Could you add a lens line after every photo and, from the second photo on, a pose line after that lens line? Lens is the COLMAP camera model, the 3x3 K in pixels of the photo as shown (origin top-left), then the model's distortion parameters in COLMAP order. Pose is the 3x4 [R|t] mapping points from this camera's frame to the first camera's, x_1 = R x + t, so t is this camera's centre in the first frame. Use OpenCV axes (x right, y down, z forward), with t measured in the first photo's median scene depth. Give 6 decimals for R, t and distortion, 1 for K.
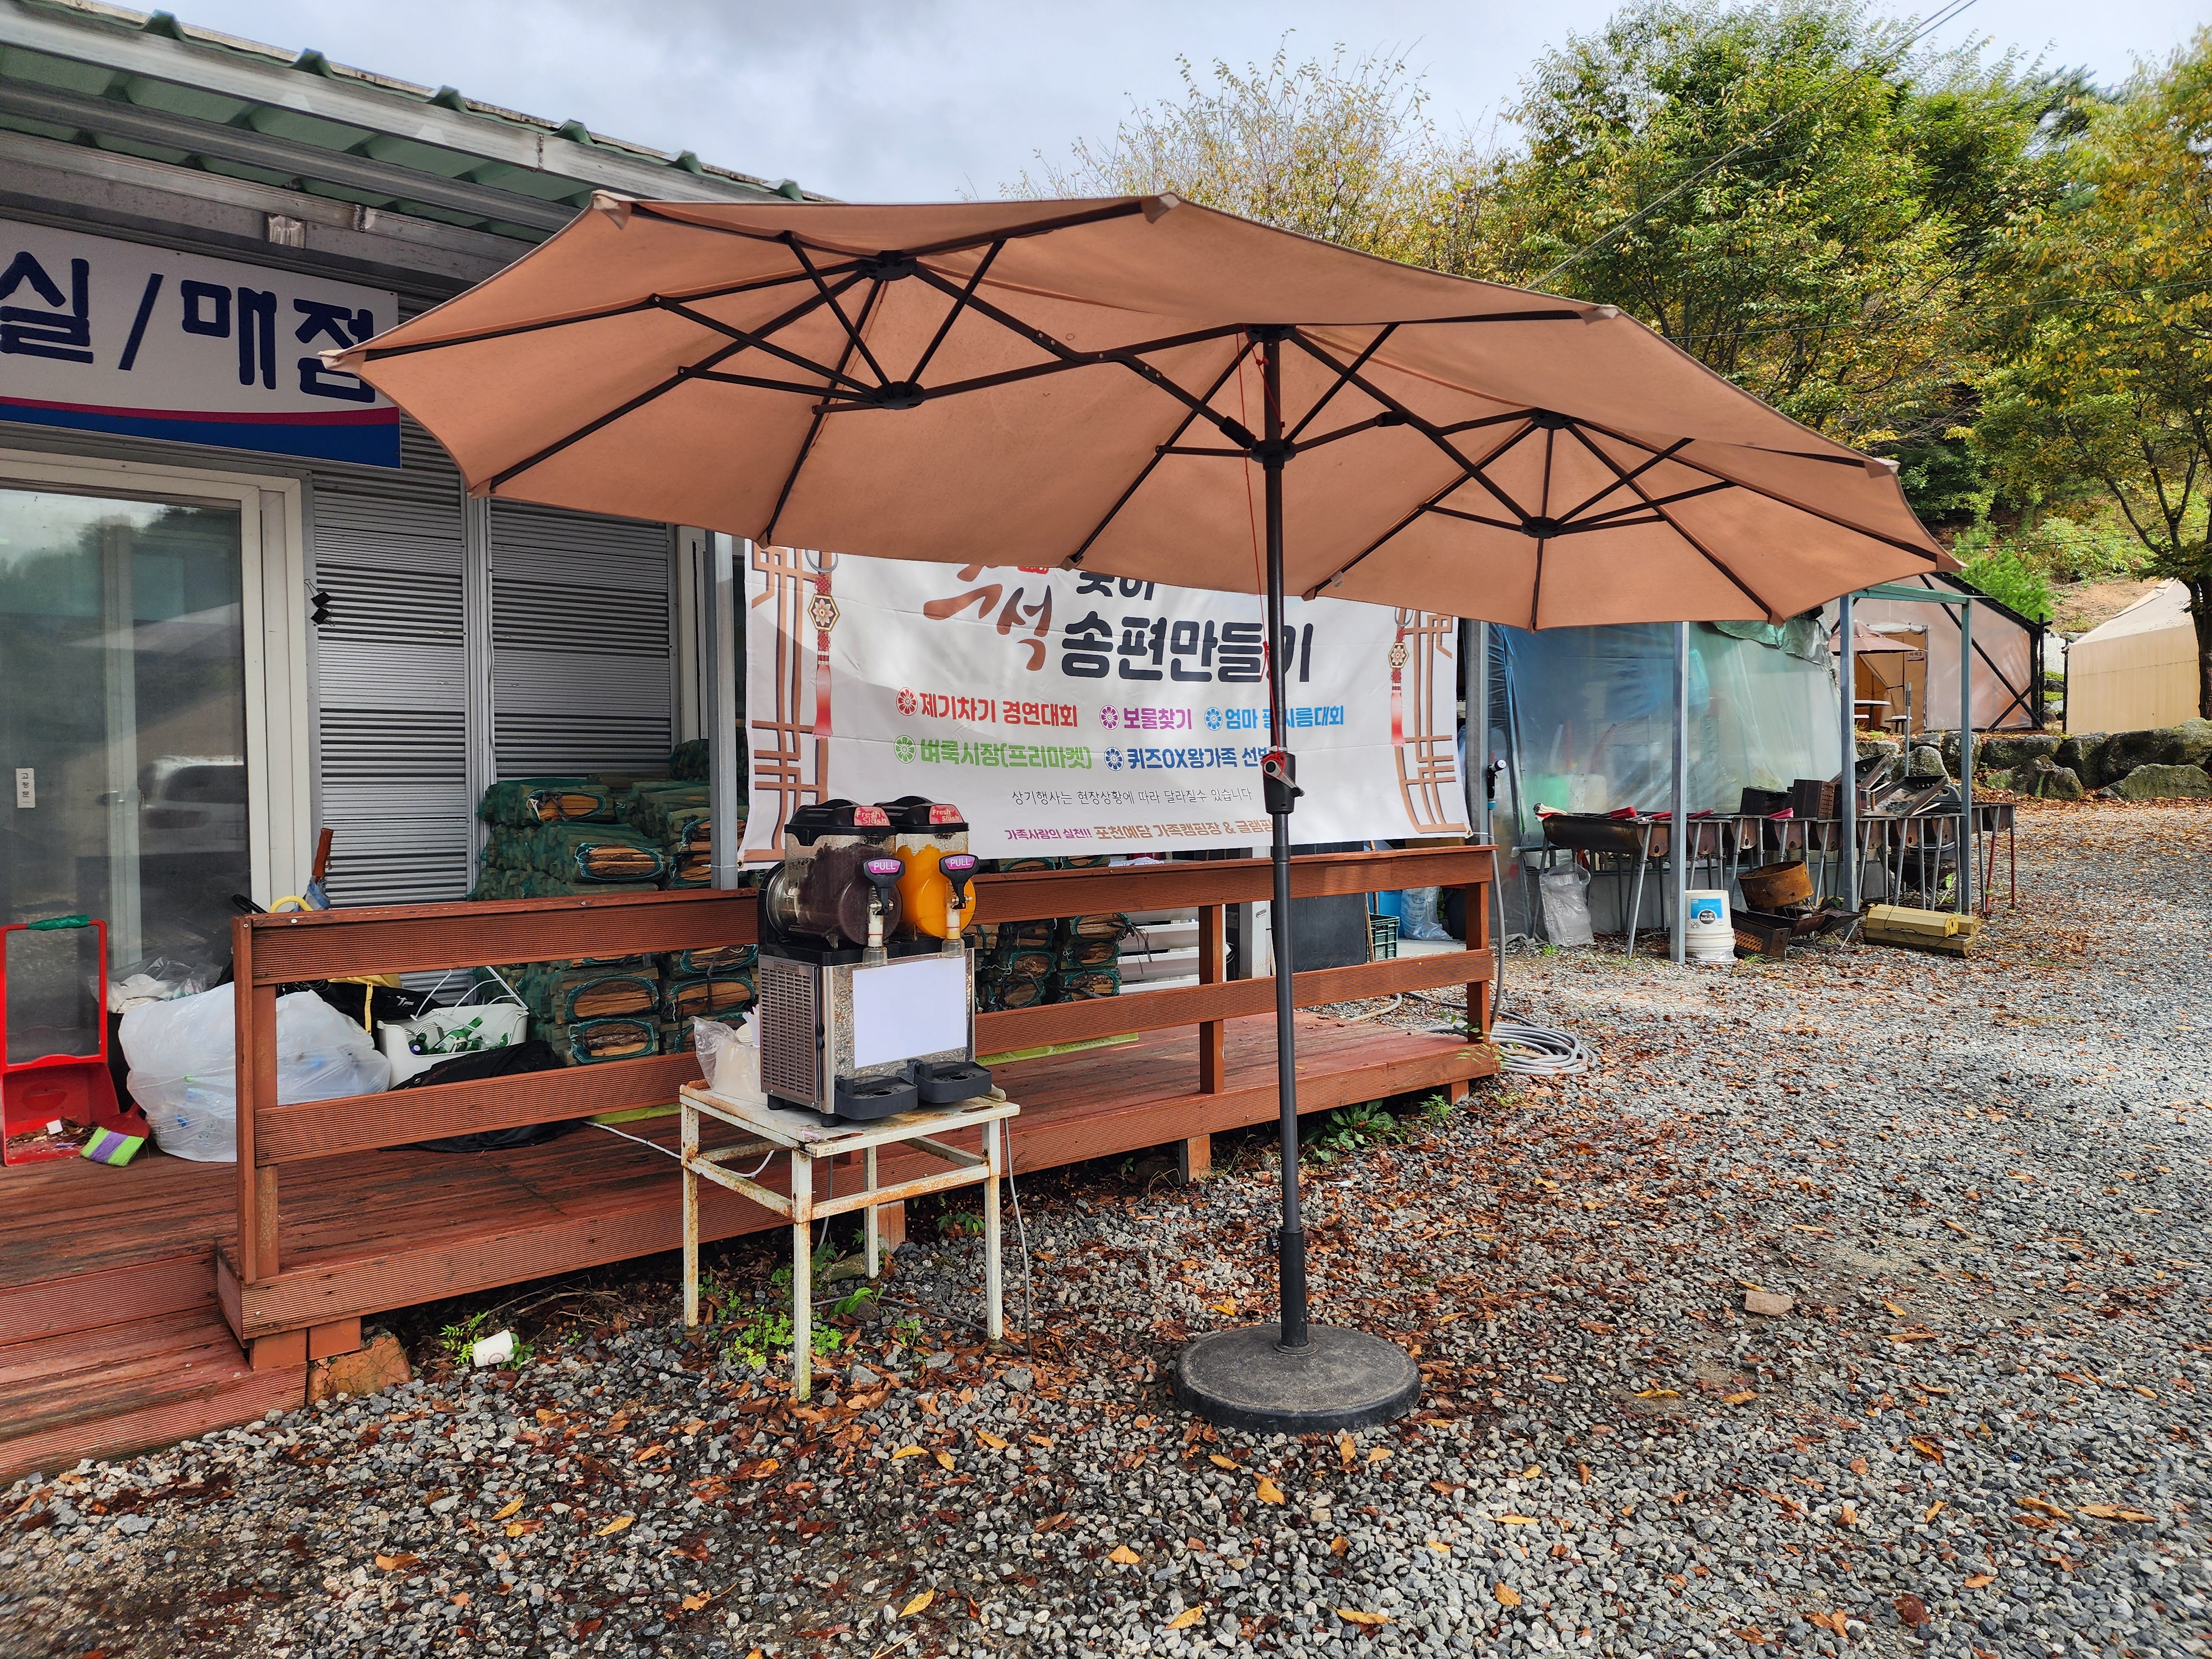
lens RADIAL K [[1444.9, 0, 1106.0], [0, 1444.9, 829.5], [0, 0, 1]] dist [0.007536, -0.000853]
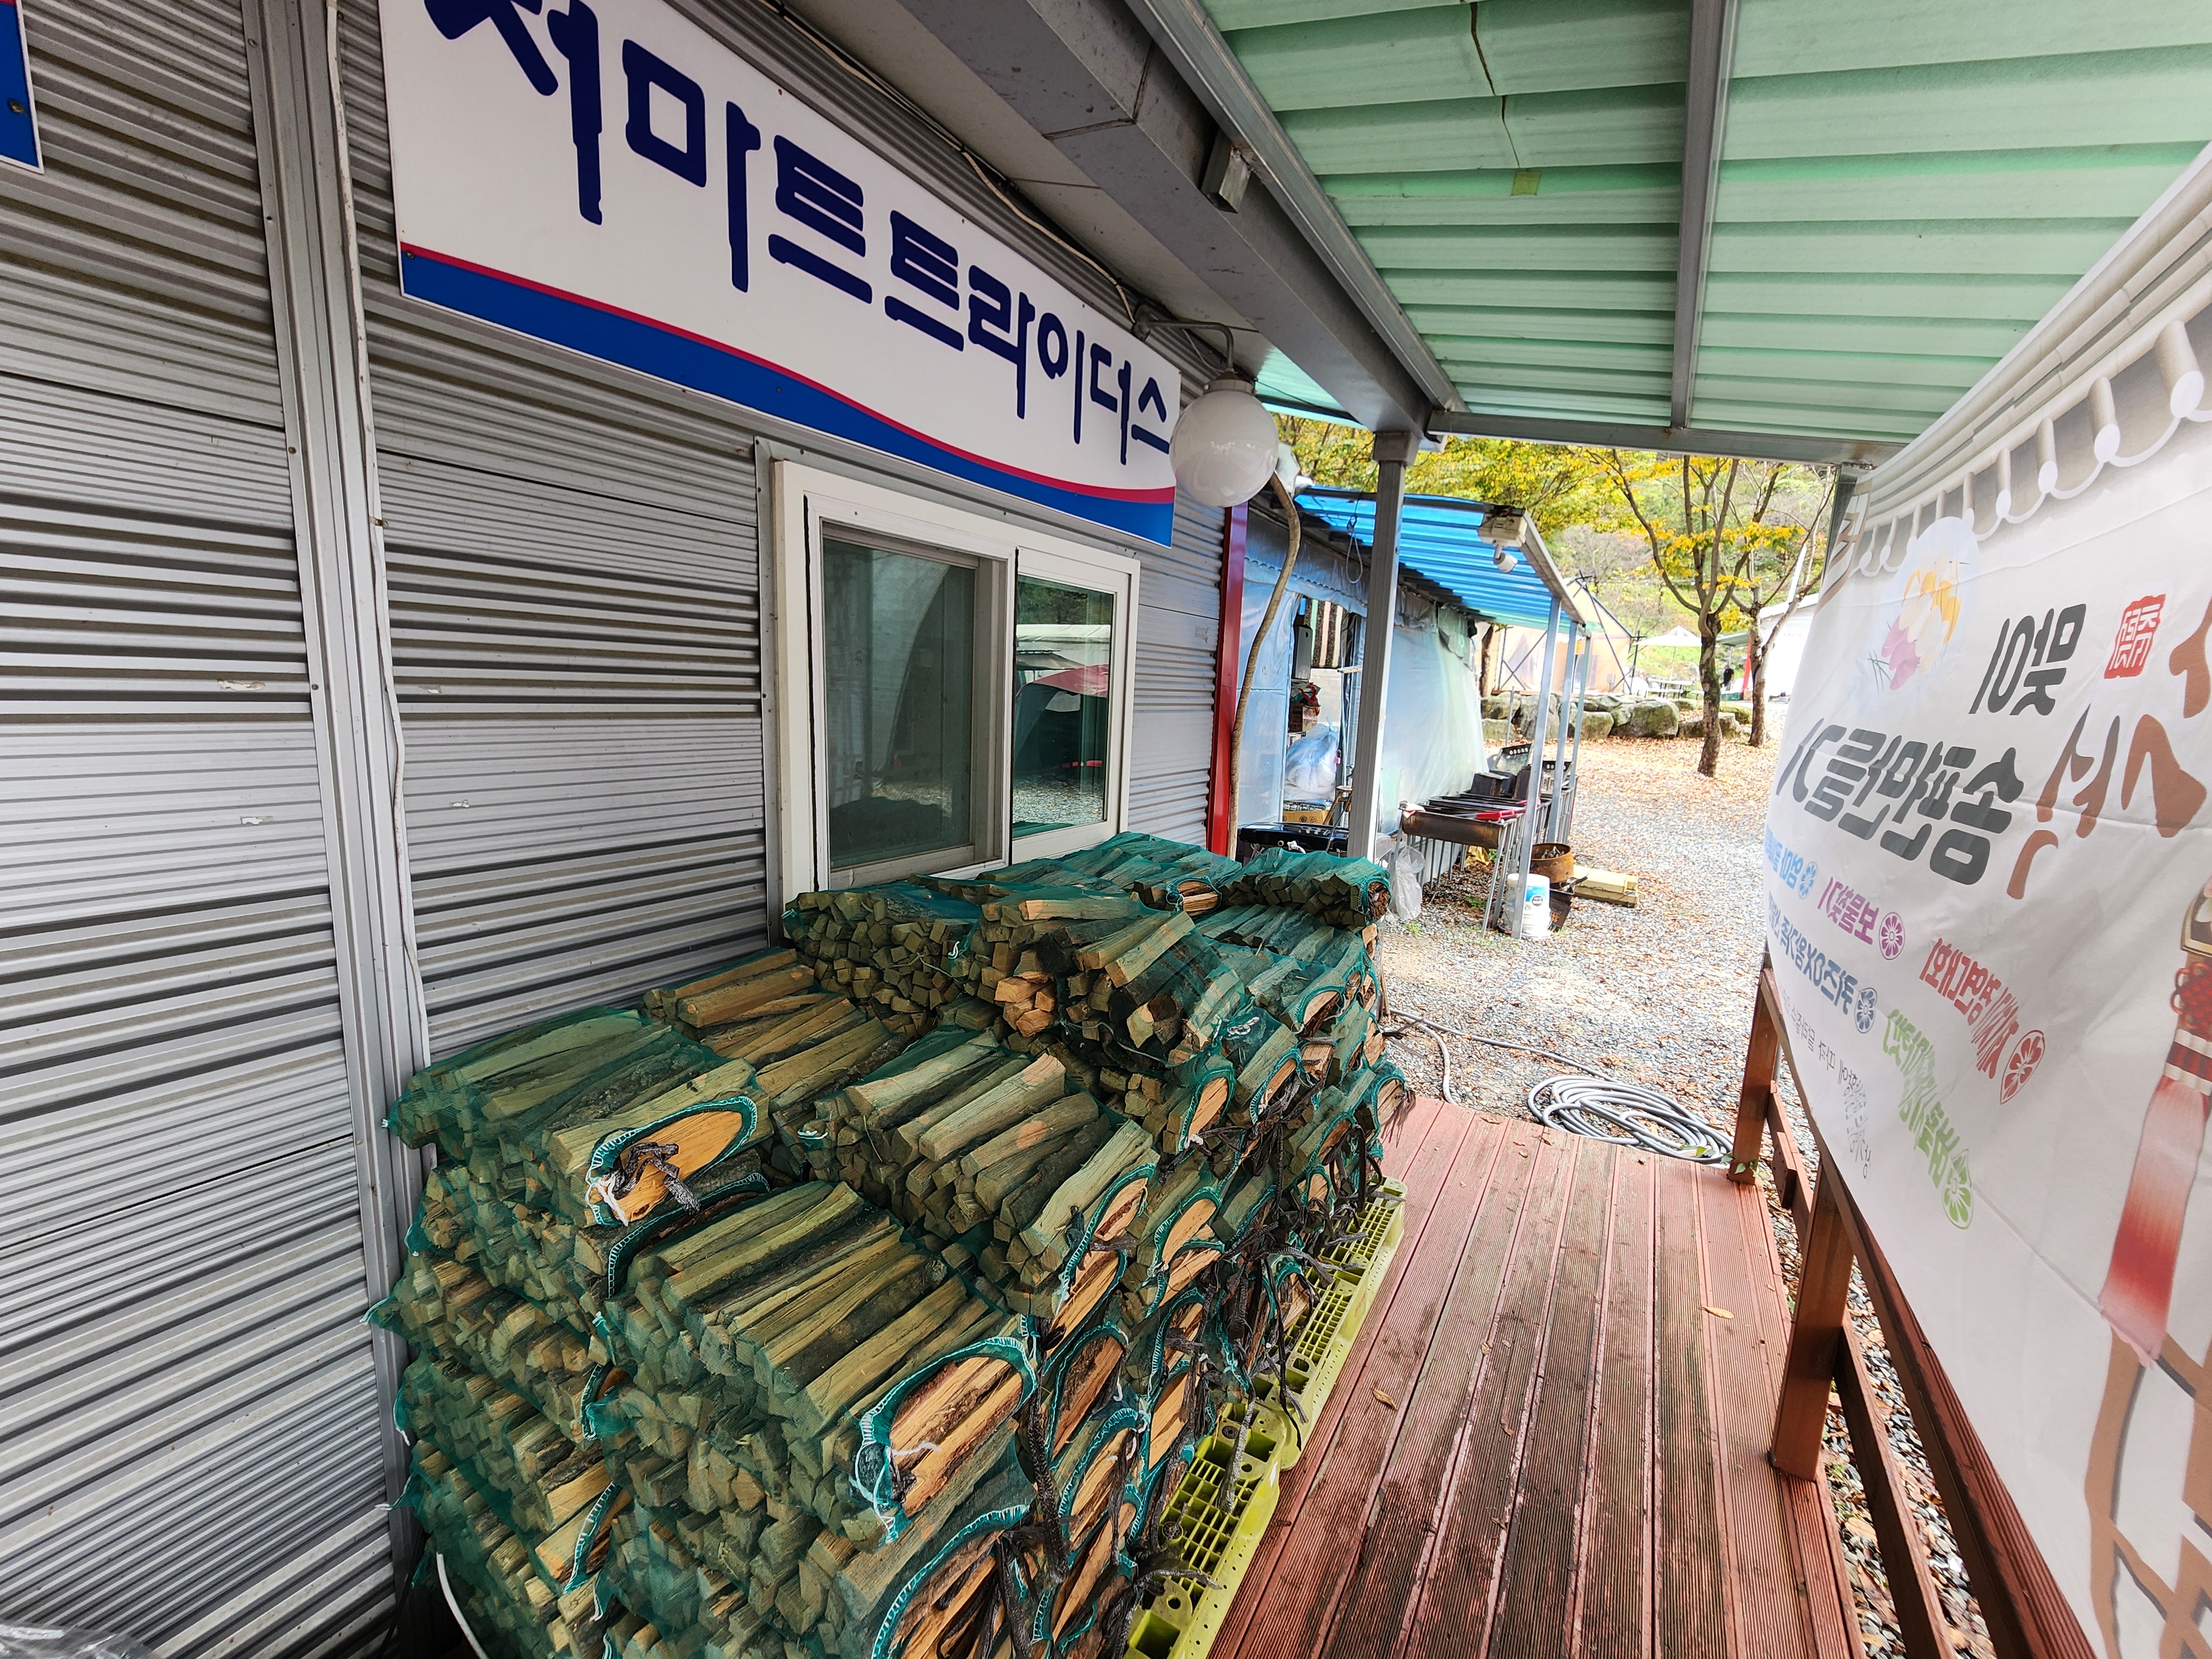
lens RADIAL K [[903.3, 0, 1106.0], [0, 903.3, 829.5], [0, 0, 1]] dist [-0.000245, 0.000008]
pose [[0.935345, -0.011030, 0.353565, -0.193772], [-0.035138, 0.991673, 0.123895, -0.077681], [-0.351988, -0.128308, 0.927169, 0.408761]]
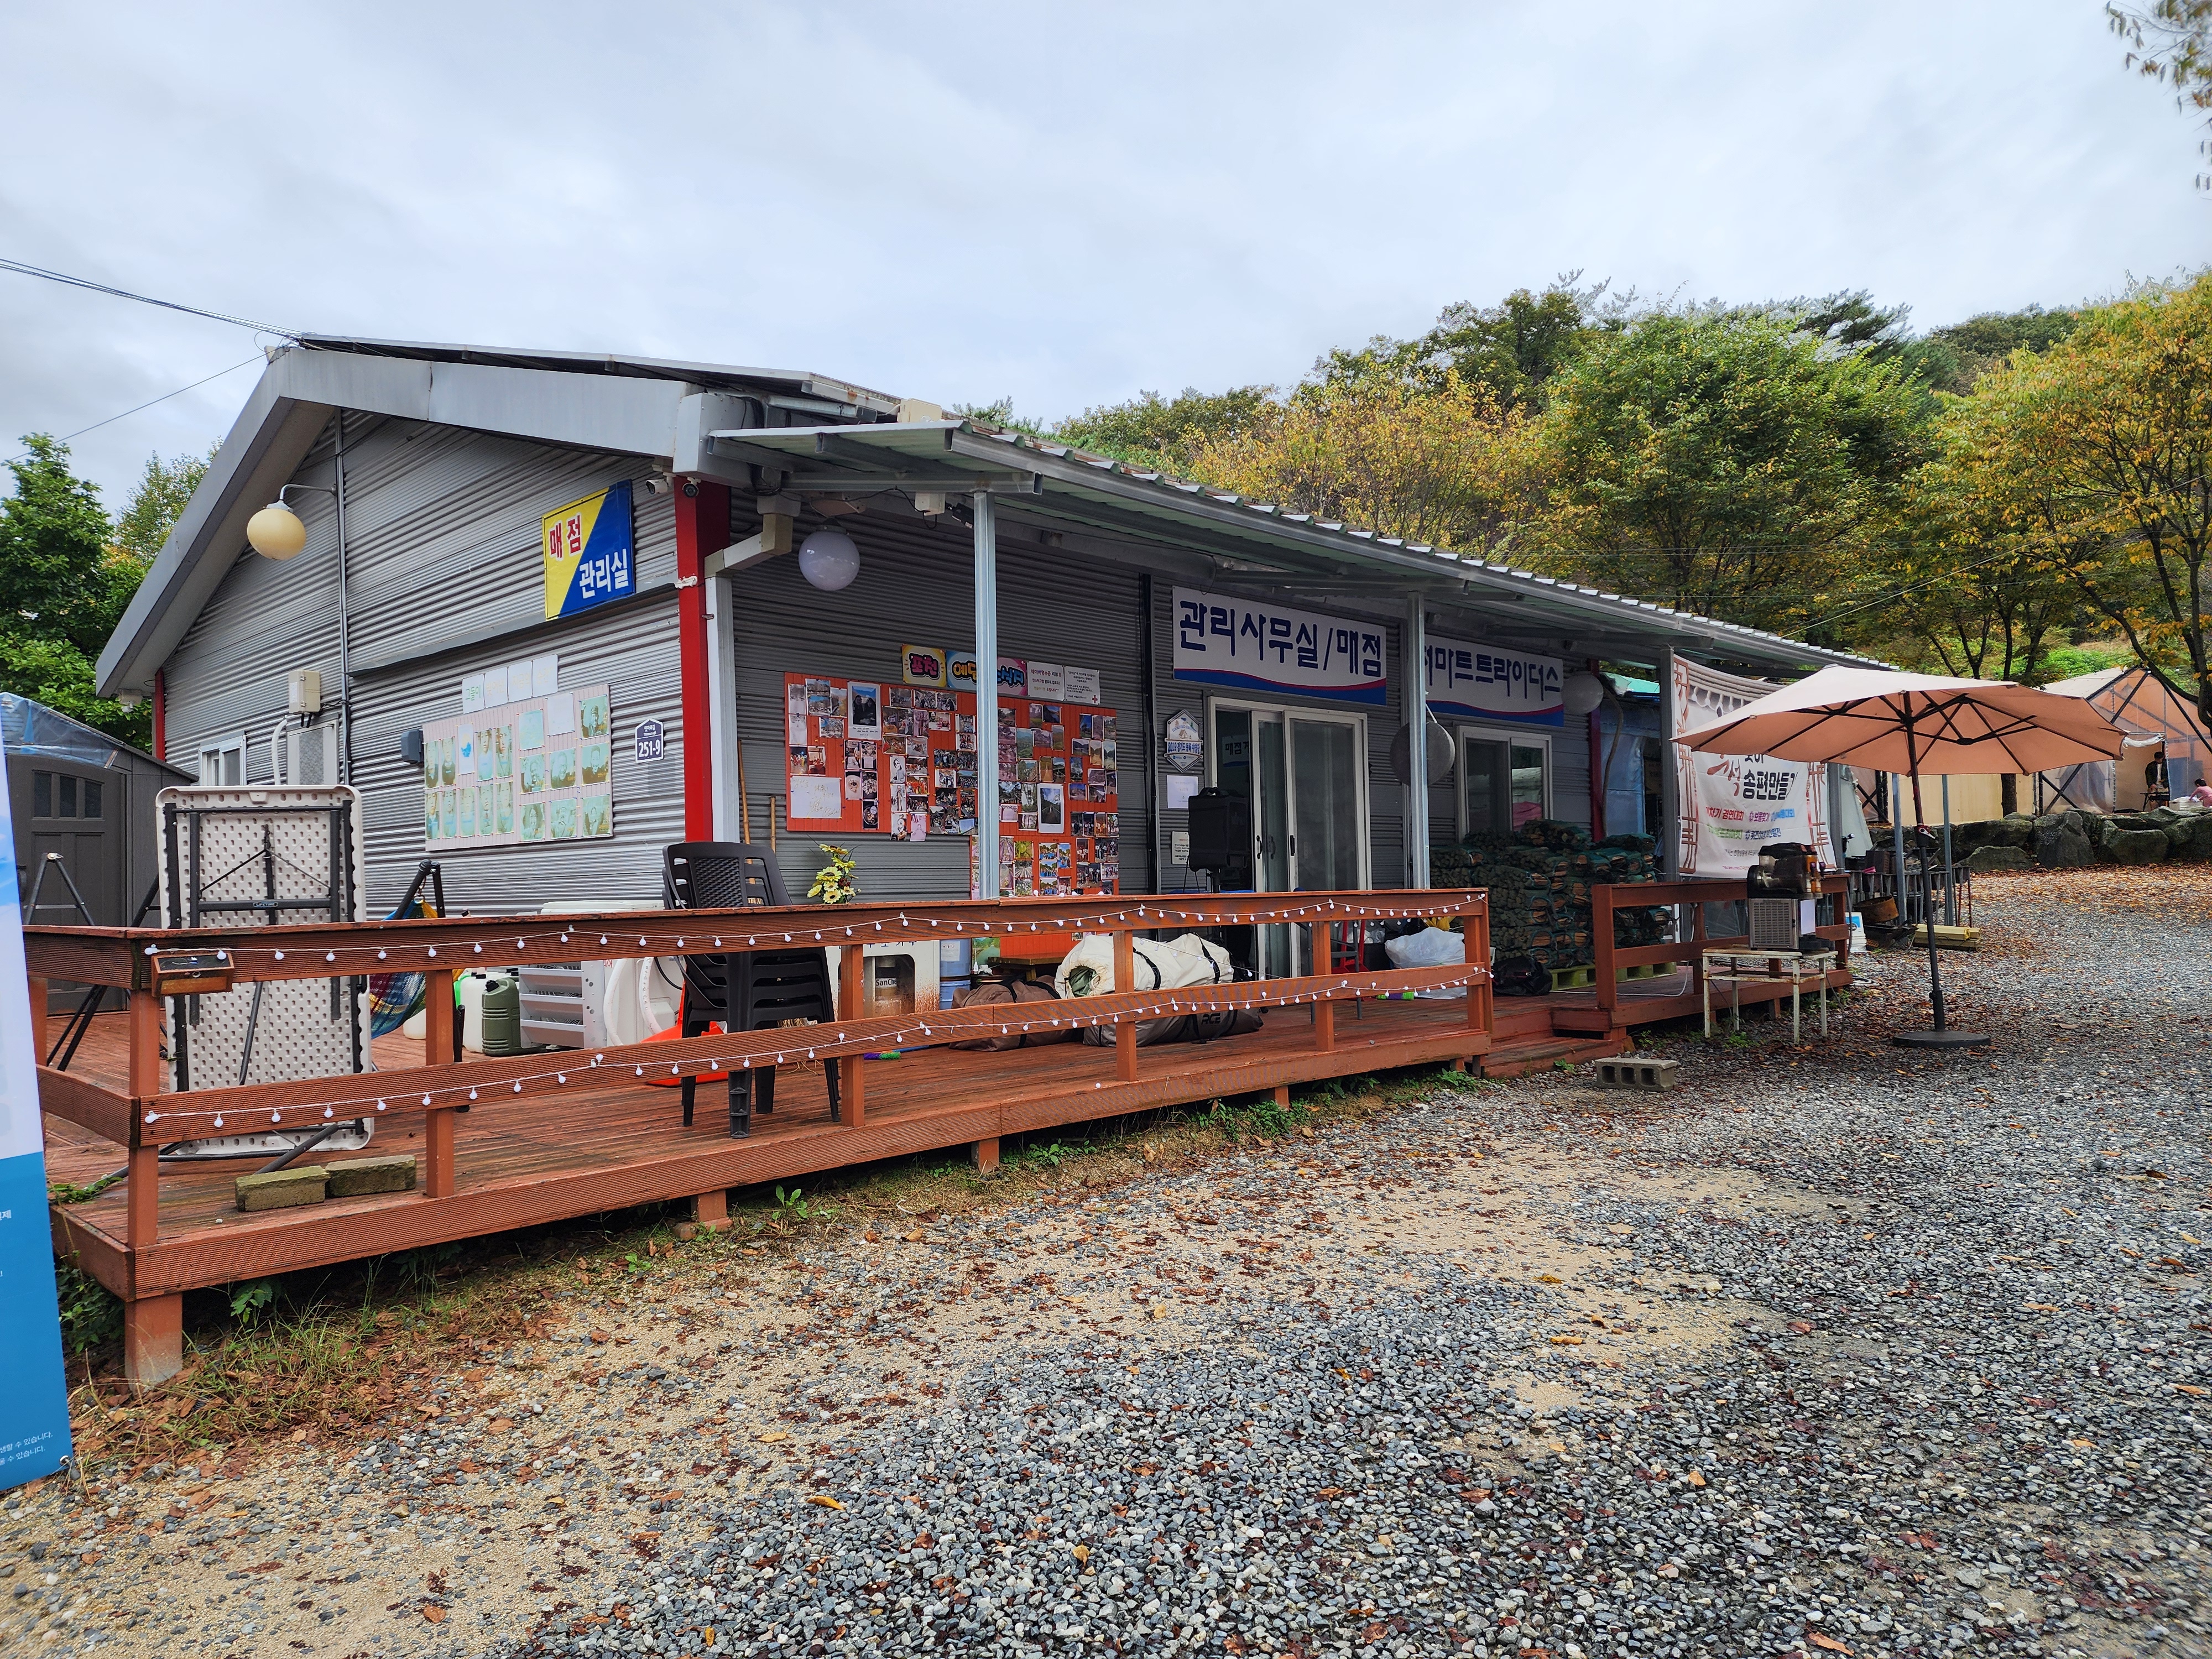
lens RADIAL K [[1444.9, 0, 1106.0], [0, 1444.9, 829.5], [0, 0, 1]] dist [0.007536, -0.000853]
pose [[0.992709, -0.015936, 0.119482, -0.670114], [0.024938, 0.996930, -0.074225, 0.048798], [-0.117932, 0.076663, 0.990058, -0.619799]]
